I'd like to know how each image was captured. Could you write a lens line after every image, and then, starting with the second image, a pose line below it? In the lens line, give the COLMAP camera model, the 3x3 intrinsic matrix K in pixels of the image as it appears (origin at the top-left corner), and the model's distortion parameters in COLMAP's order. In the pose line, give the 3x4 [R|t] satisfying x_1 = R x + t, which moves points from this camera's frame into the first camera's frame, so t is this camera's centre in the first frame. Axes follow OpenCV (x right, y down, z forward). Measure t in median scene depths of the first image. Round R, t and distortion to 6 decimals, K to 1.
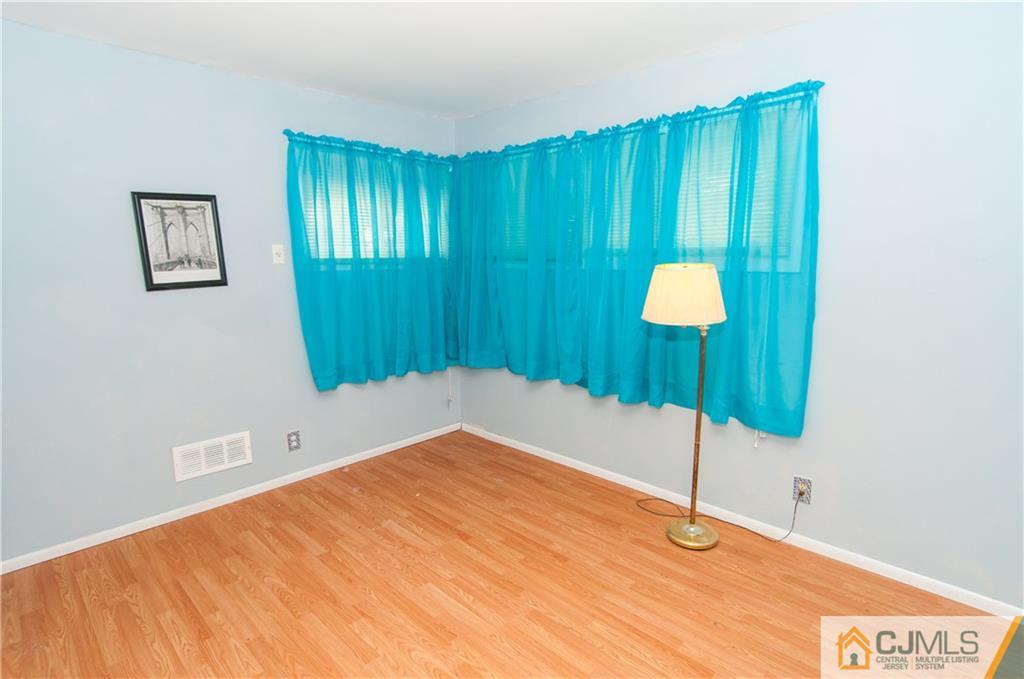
lens RADIAL K [[530.5, 0, 516.3], [0, 530.5, 334.2], [0, 0, 1]] dist [0.010451, -0.011858]
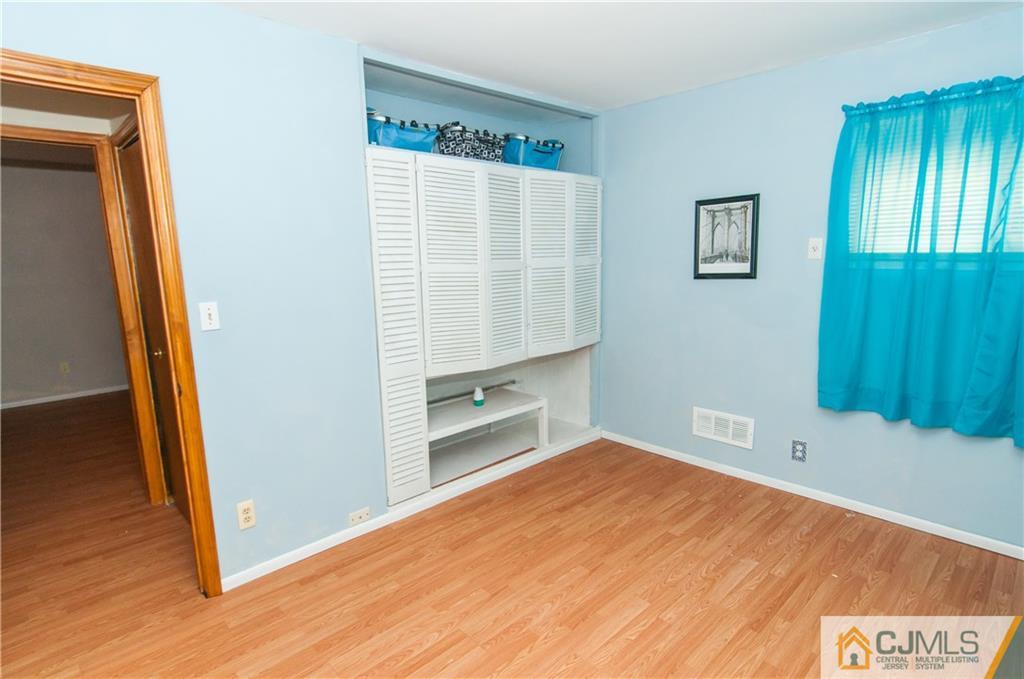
lens RADIAL K [[530.5, 0, 511.1], [0, 530.5, 338.9], [0, 0, 1]] dist [0.010451, -0.011858]
pose [[-0.042987, 0.169836, -0.984534, 0.561255], [-0.134125, 0.975544, 0.174141, -0.097385], [0.990032, 0.139537, -0.019157, 0.575609]]
